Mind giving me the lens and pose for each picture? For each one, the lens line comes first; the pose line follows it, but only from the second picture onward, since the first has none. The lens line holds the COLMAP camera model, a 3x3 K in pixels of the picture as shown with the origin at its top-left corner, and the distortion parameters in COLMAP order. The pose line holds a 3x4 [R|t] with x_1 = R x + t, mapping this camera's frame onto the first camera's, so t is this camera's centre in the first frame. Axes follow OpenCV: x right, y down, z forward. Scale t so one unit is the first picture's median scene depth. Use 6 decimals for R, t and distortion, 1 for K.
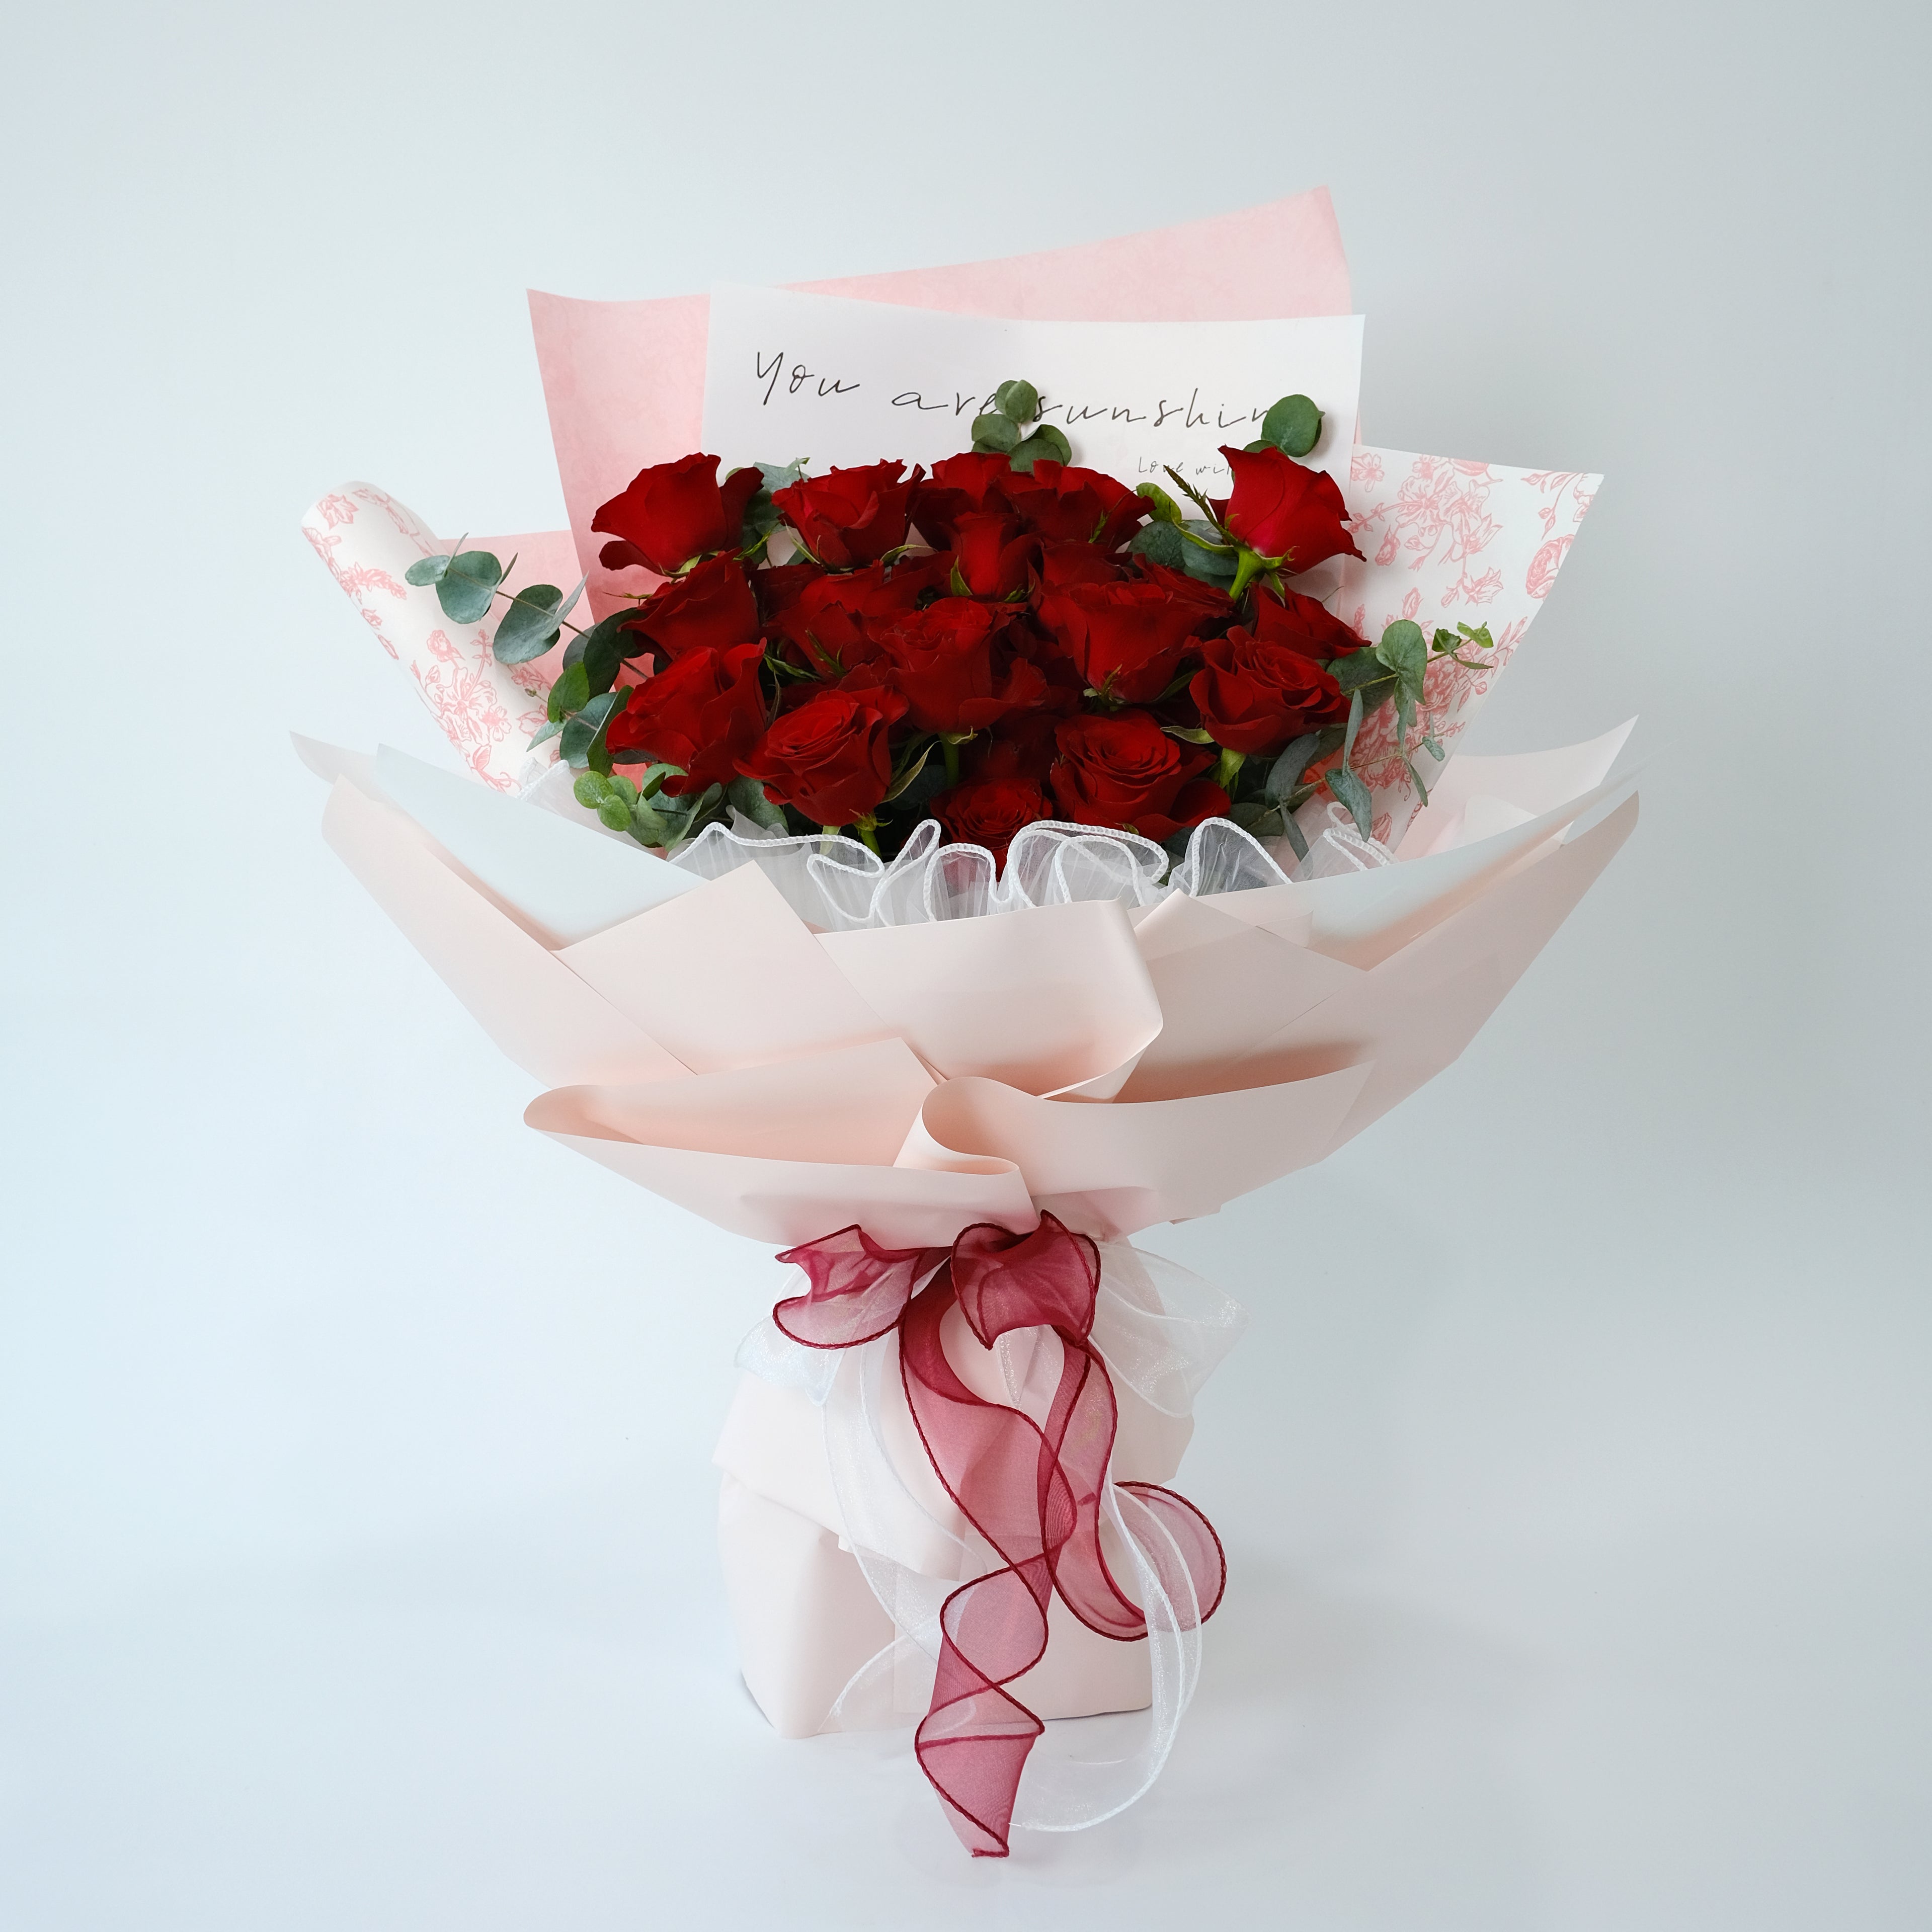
lens RADIAL K [[1838.4, 0, 966.0], [0, 1838.4, 966.0], [0, 0, 1]] dist [-0.015699, 0.008818]
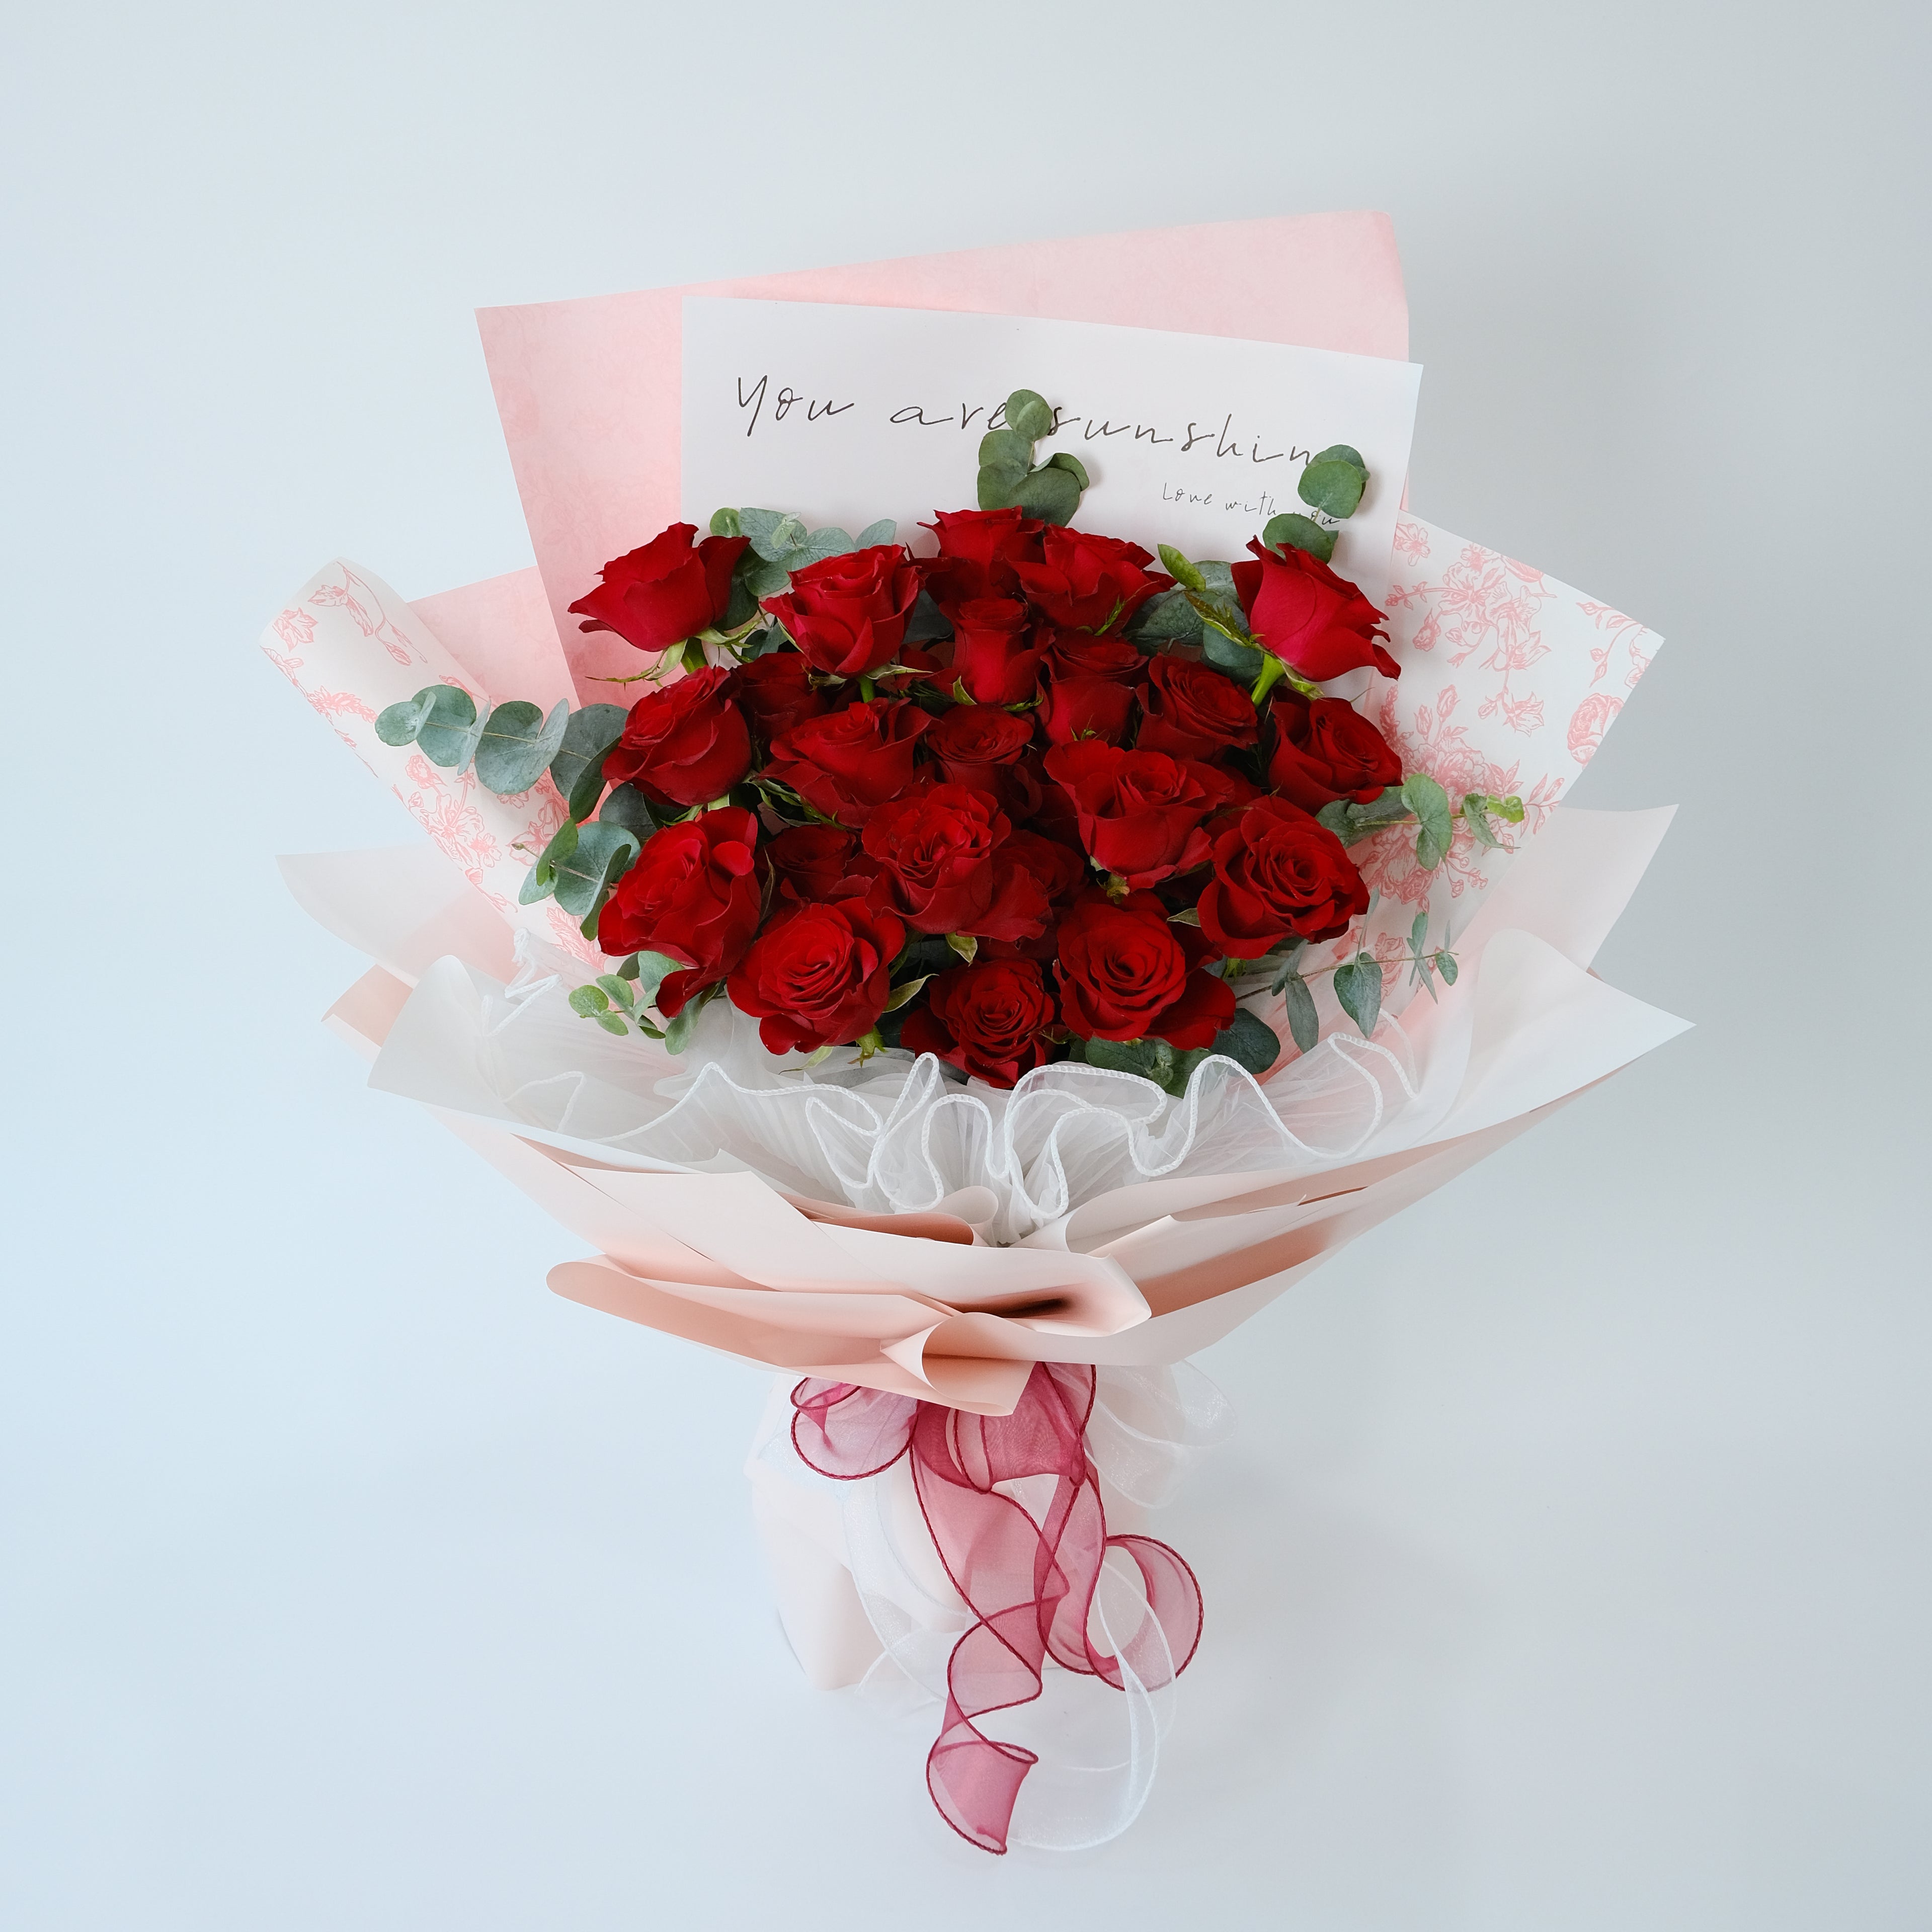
lens RADIAL K [[1838.4, 0, 966.0], [0, 1838.4, 966.0], [0, 0, 1]] dist [-0.015699, 0.008818]
pose [[0.999709, 0.003110, -0.023908, 0.020922], [0.005135, 0.941432, 0.337164, -0.394093], [0.023557, -0.337189, 0.941142, 0.070930]]
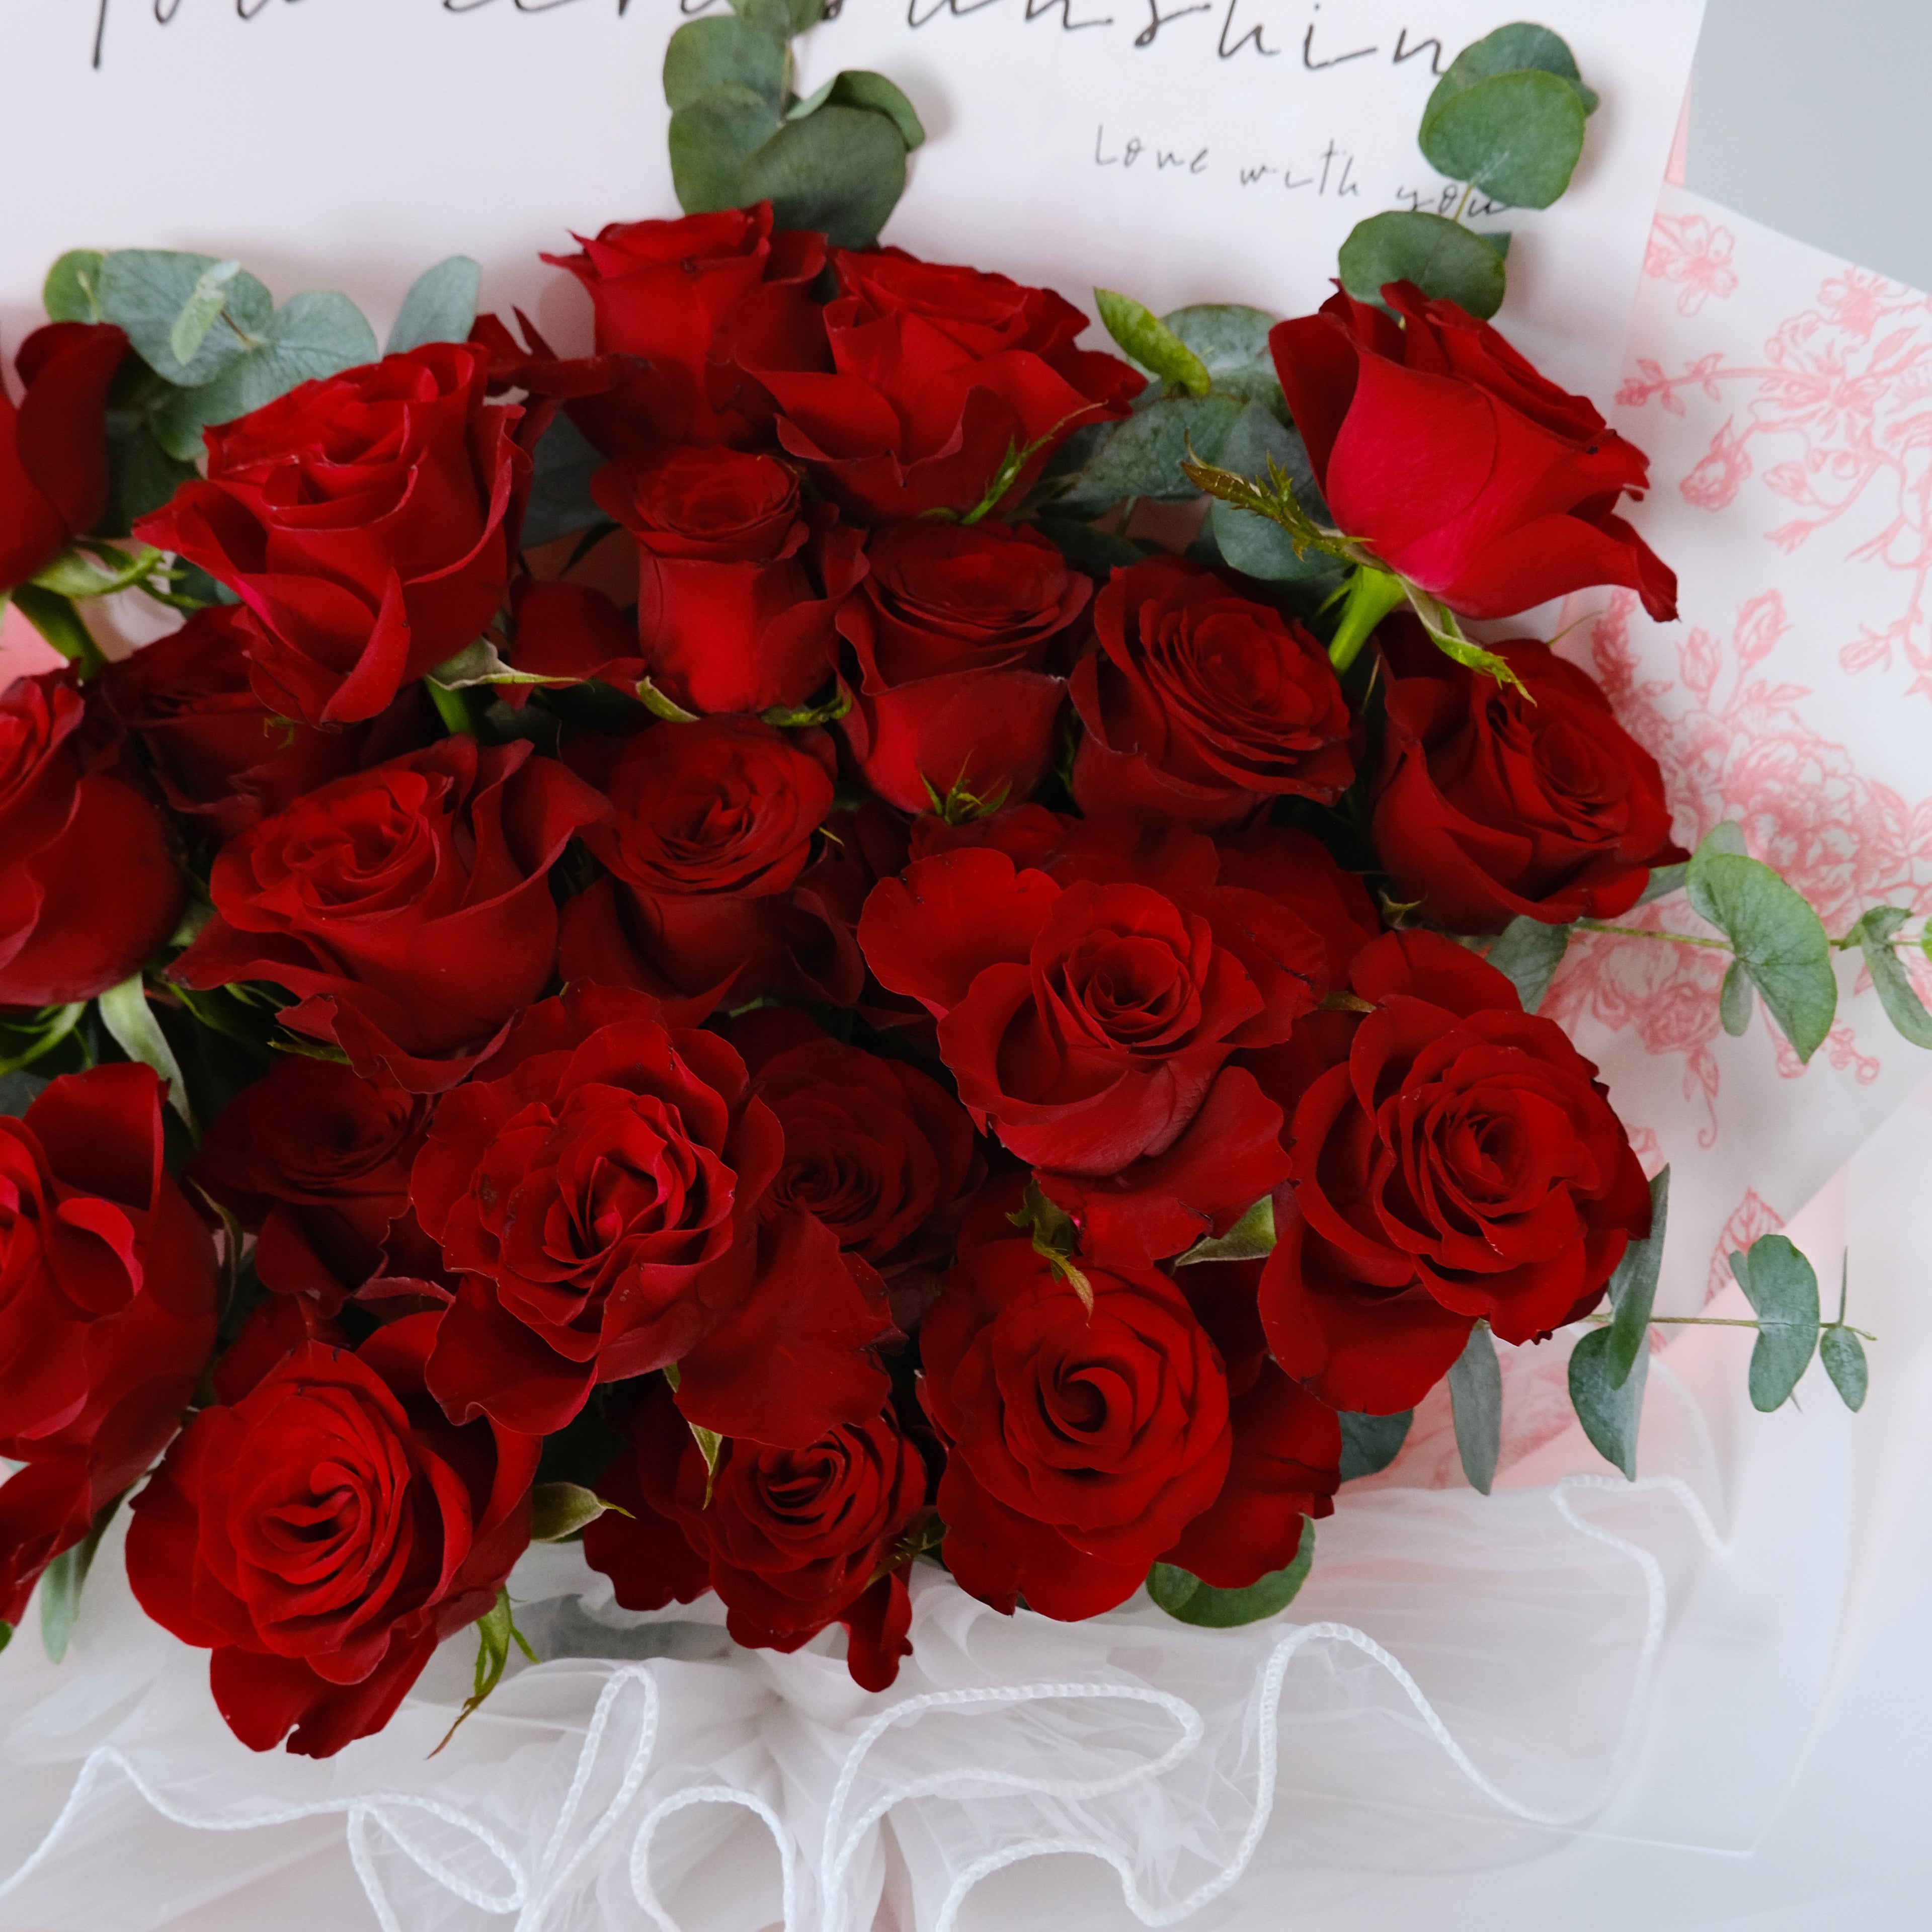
lens RADIAL K [[2062.1, 0, 966.0], [0, 2062.1, 966.0], [0, 0, 1]] dist [-0.006985, 0.024866]
pose [[0.997272, -0.068963, 0.026323, 0.046413], [0.045186, 0.852318, 0.521069, -0.390214], [-0.058370, -0.518458, 0.853109, 0.582648]]
